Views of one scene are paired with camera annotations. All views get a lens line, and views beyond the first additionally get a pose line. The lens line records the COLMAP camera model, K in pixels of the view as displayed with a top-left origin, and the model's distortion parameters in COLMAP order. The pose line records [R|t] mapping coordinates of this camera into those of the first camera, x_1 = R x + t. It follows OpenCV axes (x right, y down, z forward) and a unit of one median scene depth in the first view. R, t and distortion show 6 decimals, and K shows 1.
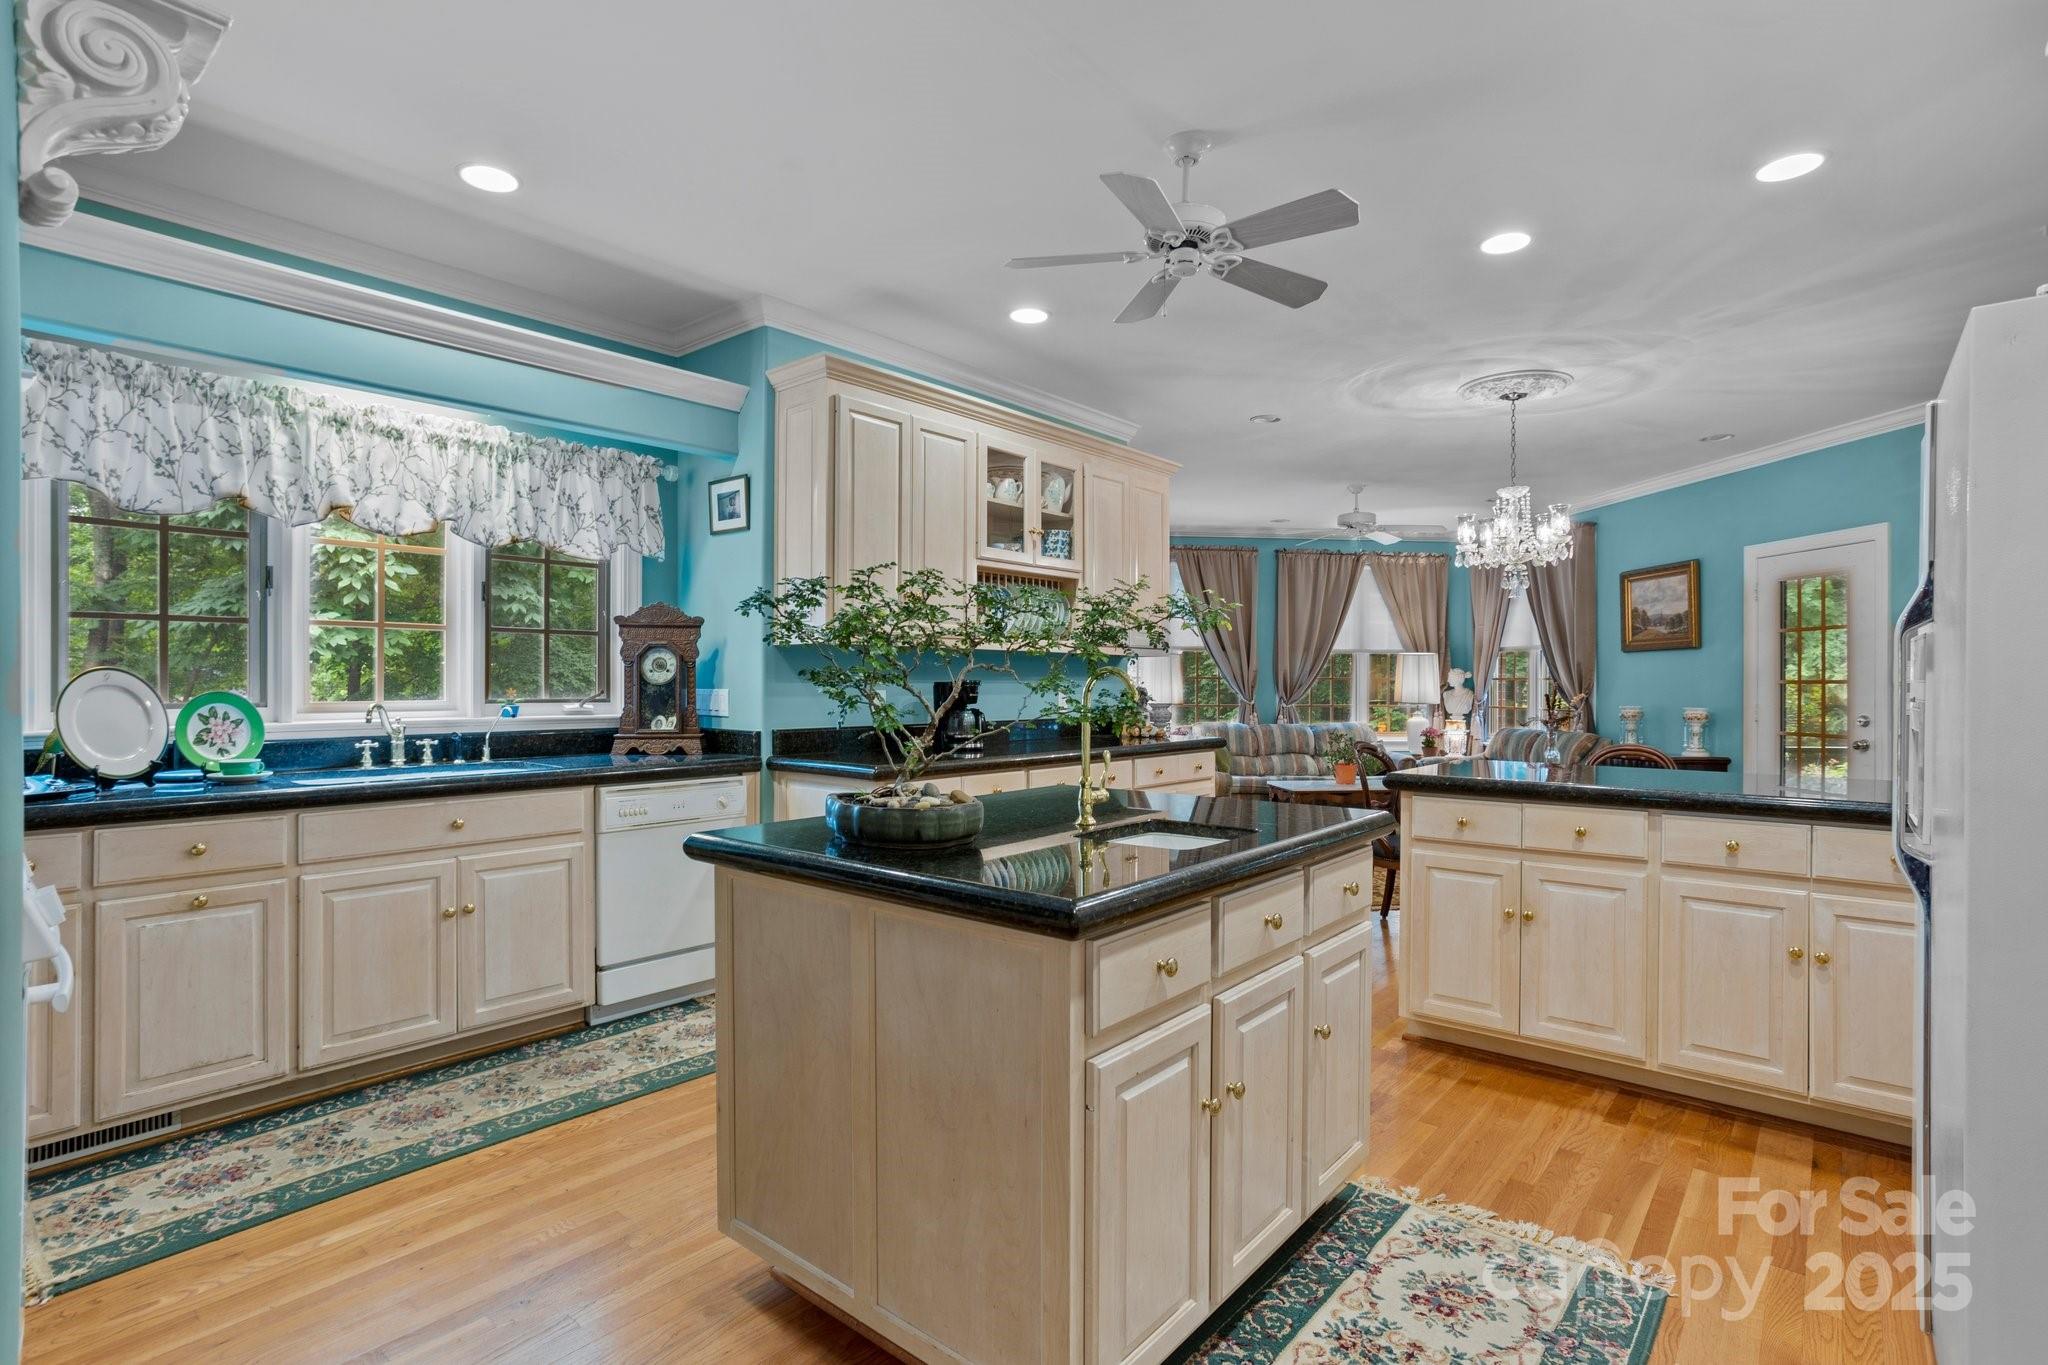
lens RADIAL K [[995.5, 0, 1014.5], [0, 995.5, 679.8], [0, 0, 1]] dist [-0.058268, 0.043067]
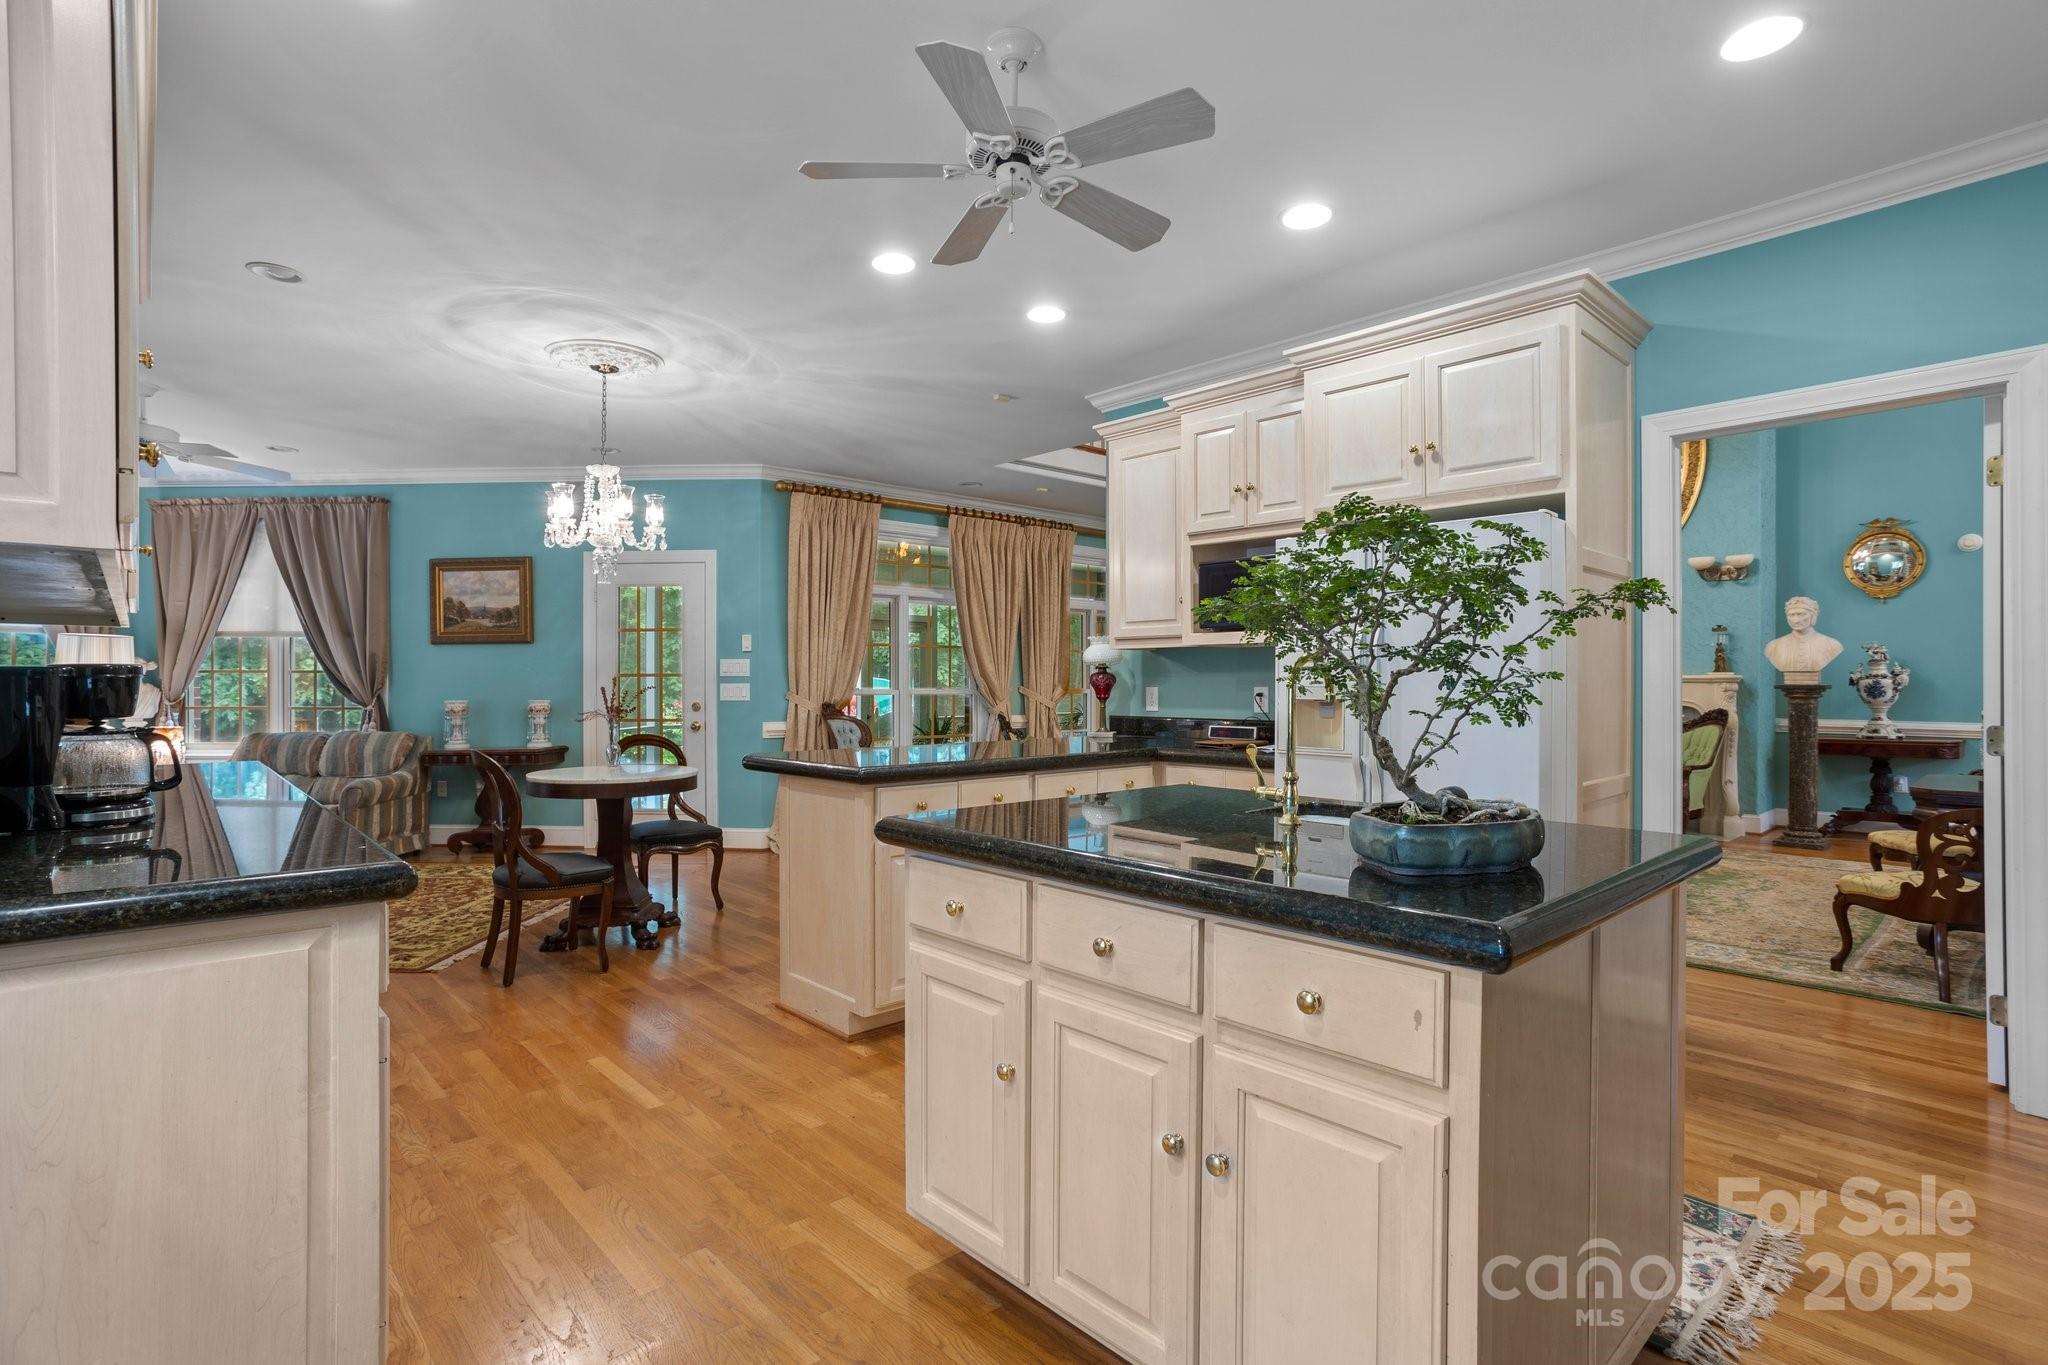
lens RADIAL K [[995.5, 0, 1014.5], [0, 995.5, 679.8], [0, 0, 1]] dist [-0.058268, 0.043067]
pose [[0.122685, -0.003478, 0.992440, -0.253861], [-0.001810, 0.999991, 0.003728, 0.001920], [-0.992444, -0.002254, 0.122677, 0.338469]]
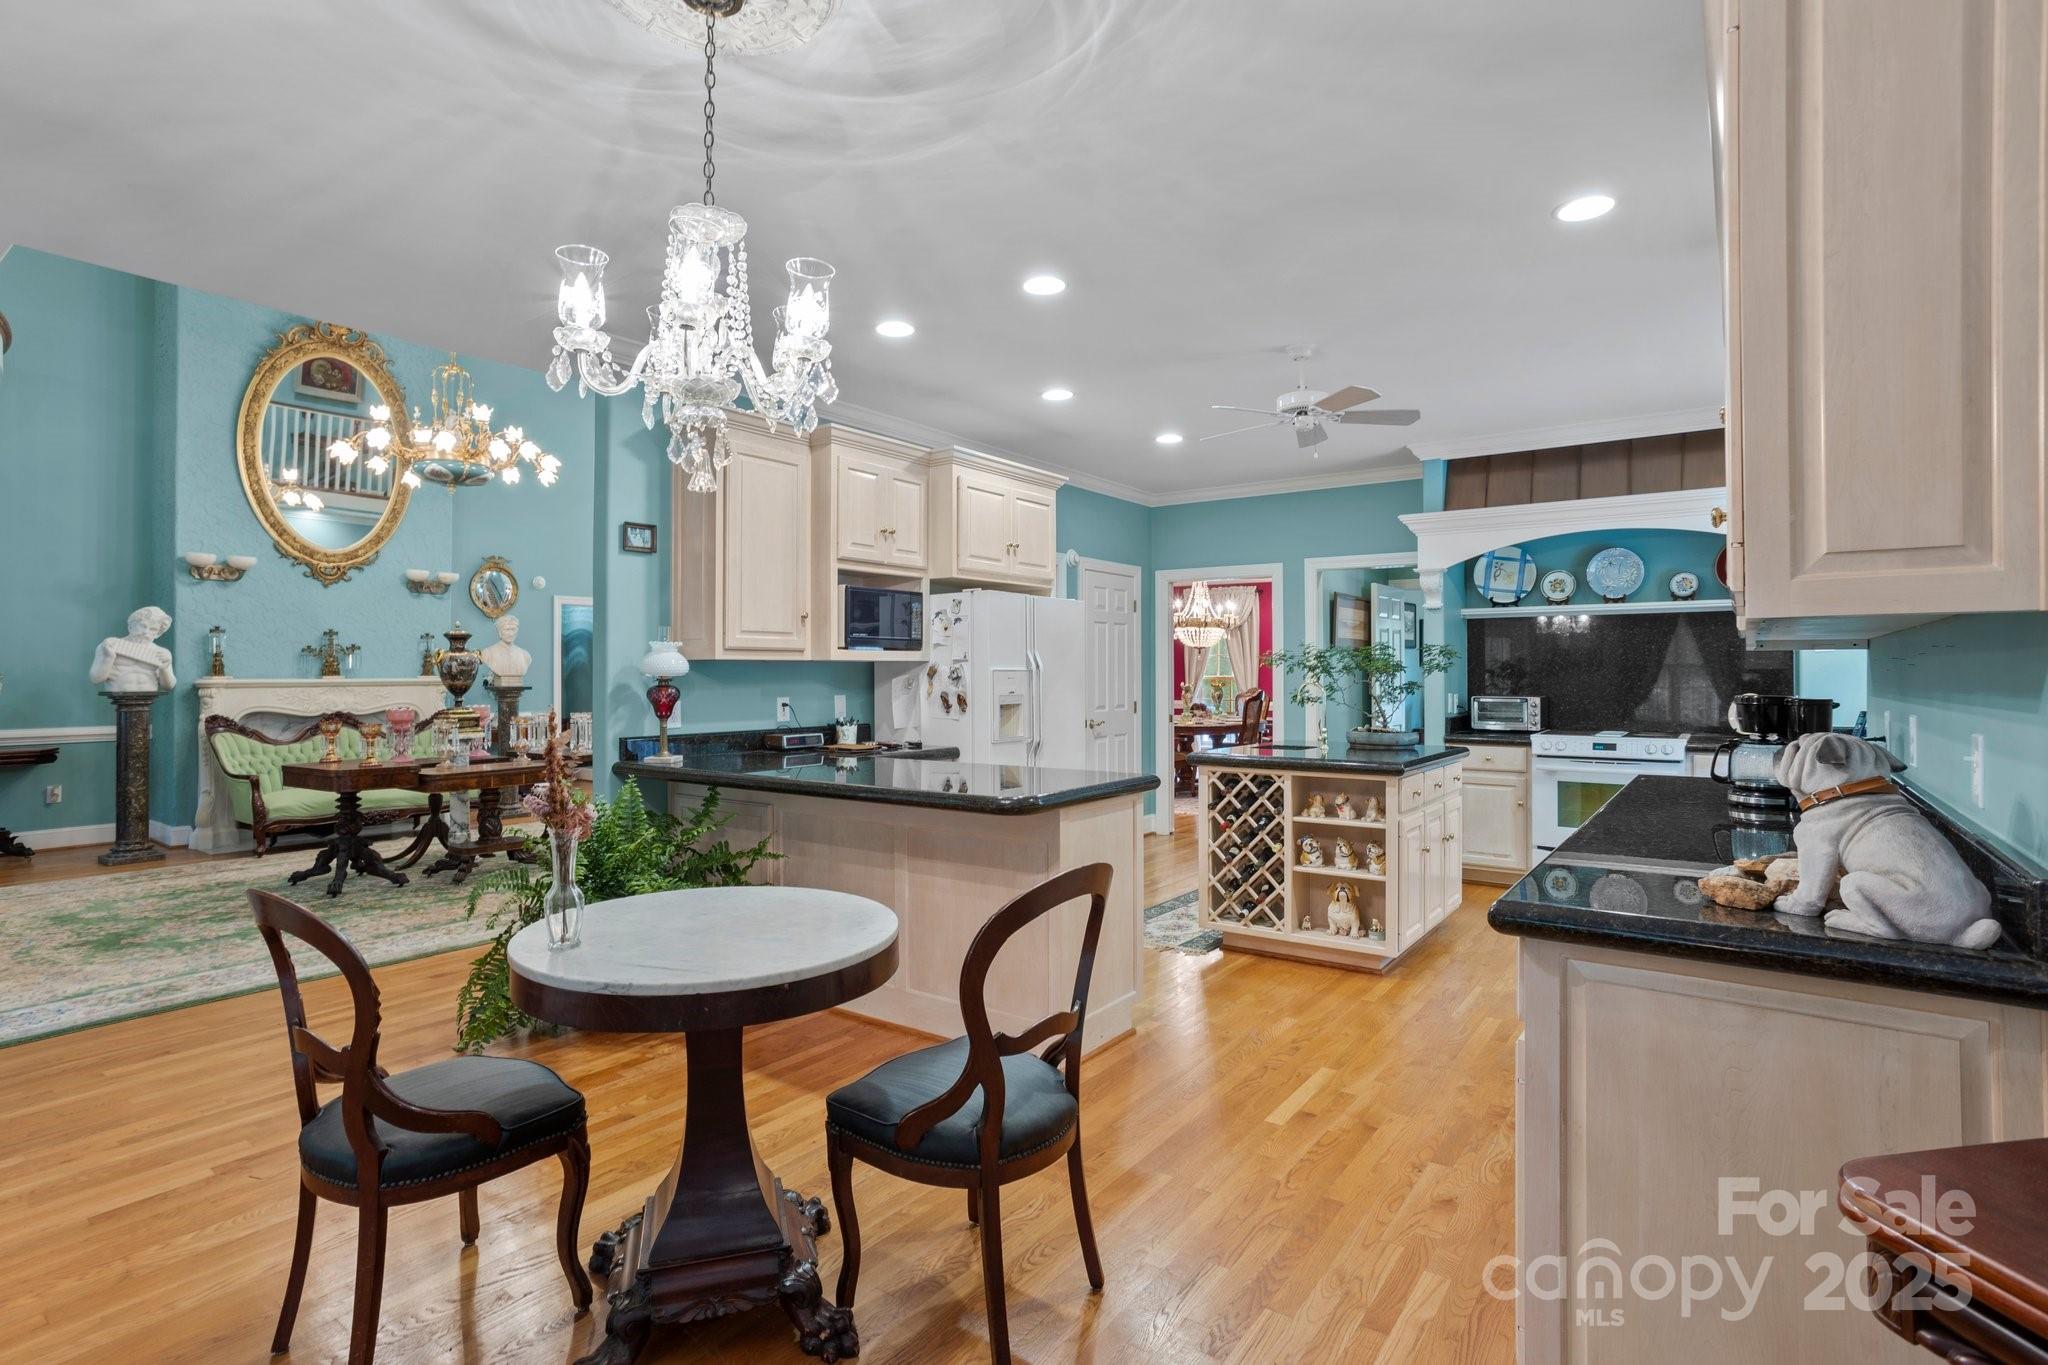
lens RADIAL K [[1002.0, 0, 1027.2], [0, 1002.0, 658.3], [0, 0, 1]] dist [0.001531, 0.000209]
pose [[-0.996211, -0.002248, -0.086944, 0.282656], [-0.001039, 0.999902, -0.013945, -0.009154], [0.086967, -0.013802, -0.996116, 0.962270]]
